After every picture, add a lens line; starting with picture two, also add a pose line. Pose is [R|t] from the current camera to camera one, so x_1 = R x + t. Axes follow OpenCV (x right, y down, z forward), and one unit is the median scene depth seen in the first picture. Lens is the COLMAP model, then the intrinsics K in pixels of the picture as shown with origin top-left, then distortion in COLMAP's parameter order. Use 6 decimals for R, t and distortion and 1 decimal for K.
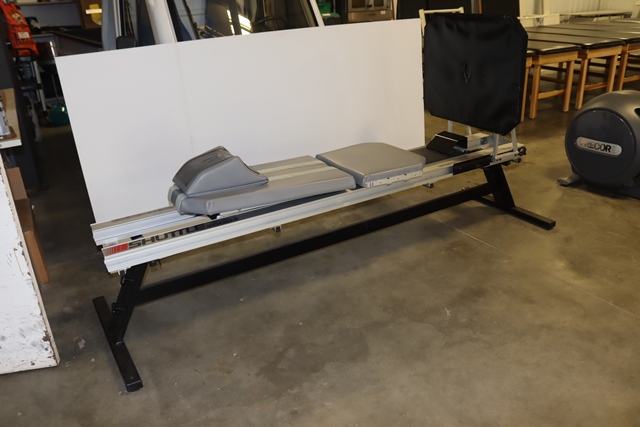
lens RADIAL K [[527.3, 0, 320.0], [0, 527.3, 213.5], [0, 0, 1]] dist [-0.146501, 0.102388]
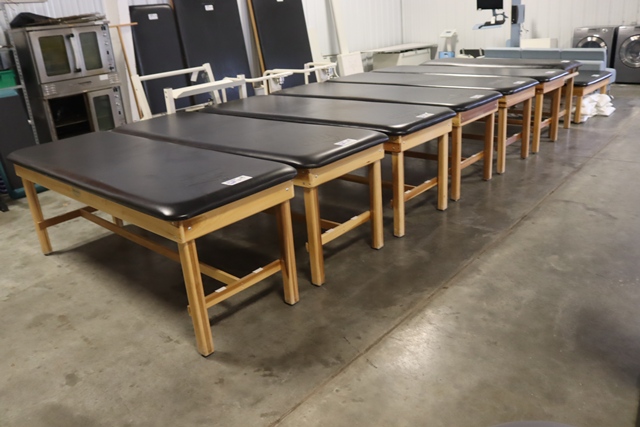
lens RADIAL K [[527.3, 0, 320.0], [0, 527.3, 213.5], [0, 0, 1]] dist [-0.146501, 0.102388]
pose [[0.946115, -0.138235, 0.292842, 0.264851], [0.157360, 0.986619, -0.042670, -0.226669], [-0.283026, 0.086452, 0.955208, 0.480472]]
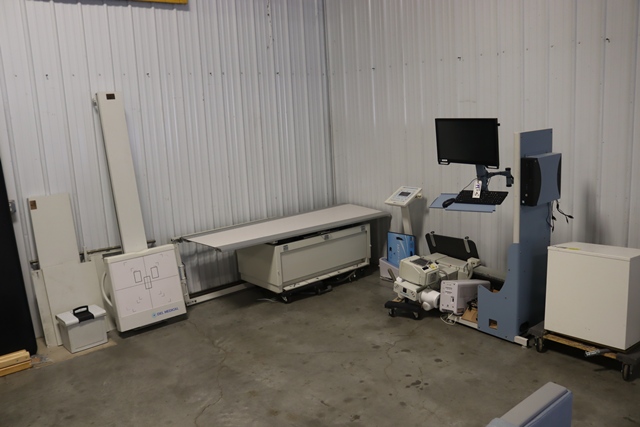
lens RADIAL K [[527.3, 0, 320.0], [0, 527.3, 213.5], [0, 0, 1]] dist [-0.146501, 0.102388]
pose [[0.985815, -0.036888, 0.163731, 1.076113], [0.073078, 0.972558, -0.220884, -0.675214], [-0.151090, 0.229716, 0.961458, 1.268132]]
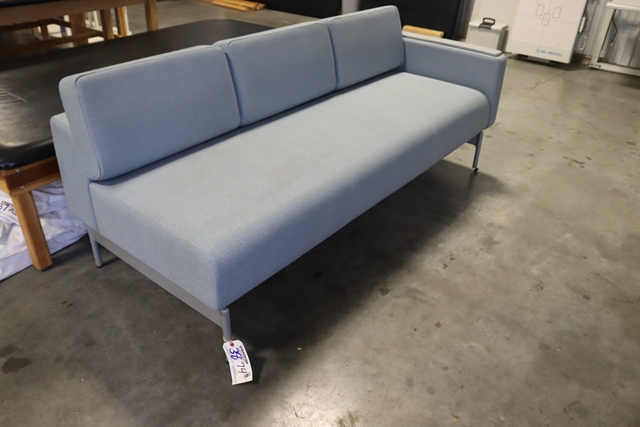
lens RADIAL K [[545.5, 0, 320.0], [0, 545.5, 213.5], [0, 0, 1]] dist [-0.146622, 0.111316]
pose [[0.404258, 0.512933, -0.757281, 1.605490], [-0.418311, 0.839971, 0.345636, -0.641593], [0.813382, 0.177053, 0.554131, 1.359885]]
